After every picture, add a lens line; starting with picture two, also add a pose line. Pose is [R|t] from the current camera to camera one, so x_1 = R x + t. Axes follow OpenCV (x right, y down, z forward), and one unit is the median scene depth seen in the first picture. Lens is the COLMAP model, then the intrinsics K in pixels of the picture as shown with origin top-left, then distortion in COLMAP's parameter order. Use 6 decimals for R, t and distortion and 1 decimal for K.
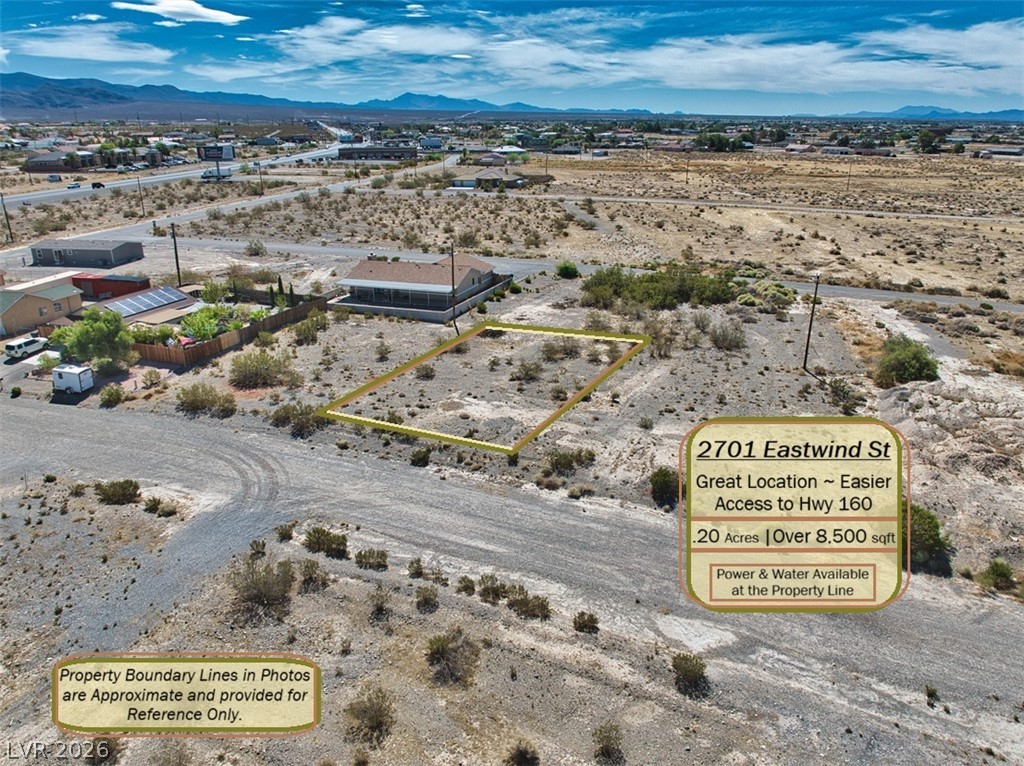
lens RADIAL K [[747.0, 0, 514.6], [0, 747.0, 383.7], [0, 0, 1]] dist [-0.039919, -0.012853]
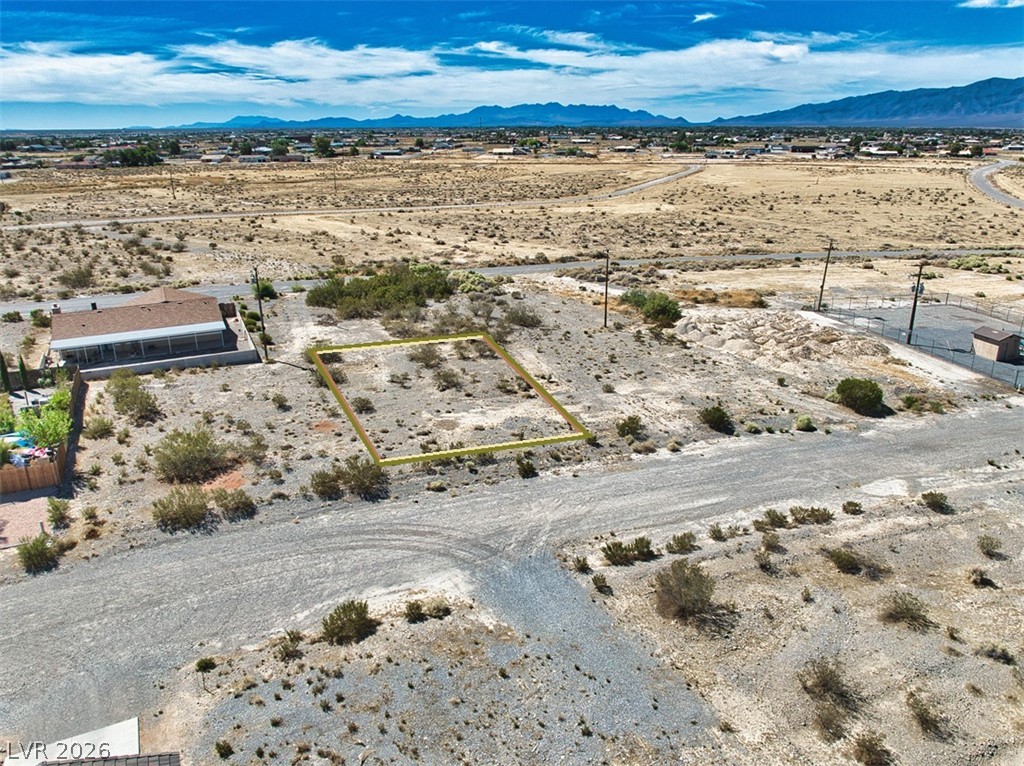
lens RADIAL K [[747.0, 0, 514.6], [0, 747.0, 383.7], [0, 0, 1]] dist [-0.039919, -0.012853]
pose [[0.700971, -0.231189, 0.674678, -0.435160], [0.240252, 0.967255, 0.081831, -0.051580], [-0.671505, 0.104731, 0.733562, 0.165502]]
